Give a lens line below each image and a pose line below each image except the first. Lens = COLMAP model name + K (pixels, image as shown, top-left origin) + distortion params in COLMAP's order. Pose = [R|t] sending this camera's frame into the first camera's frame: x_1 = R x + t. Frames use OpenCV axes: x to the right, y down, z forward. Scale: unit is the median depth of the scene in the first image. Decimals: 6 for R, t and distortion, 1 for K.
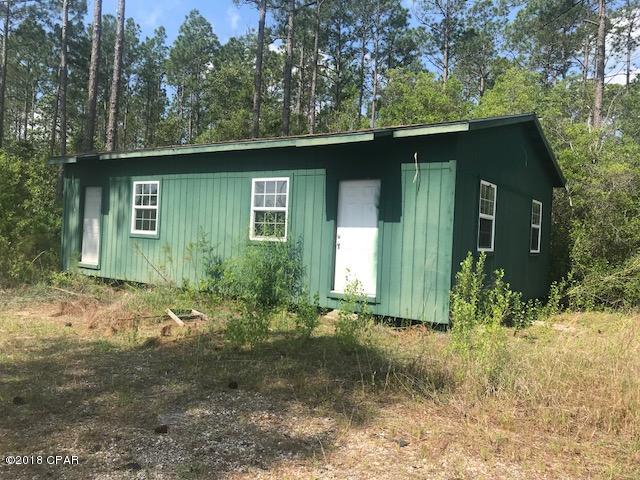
lens RADIAL K [[527.8, 0, 316.1], [0, 527.8, 238.0], [0, 0, 1]] dist [0.004996, 0.018952]
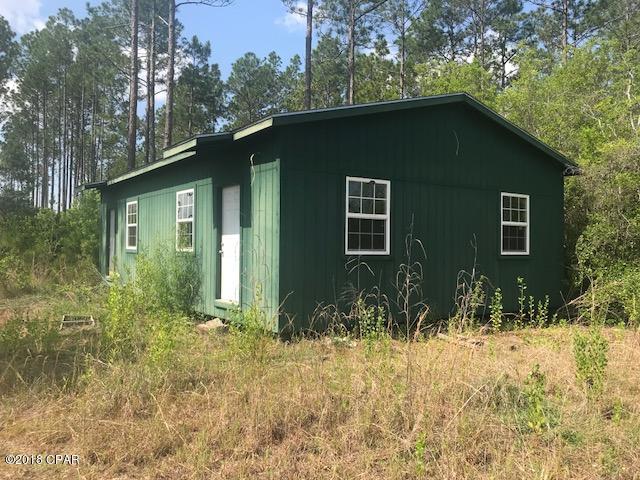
lens RADIAL K [[527.8, 0, 316.1], [0, 527.8, 238.0], [0, 0, 1]] dist [0.004996, 0.018952]
pose [[0.940488, -0.042555, -0.337153, 0.489284], [0.033743, 0.998920, -0.031955, 0.020339], [0.338149, 0.018677, 0.940907, 0.109782]]
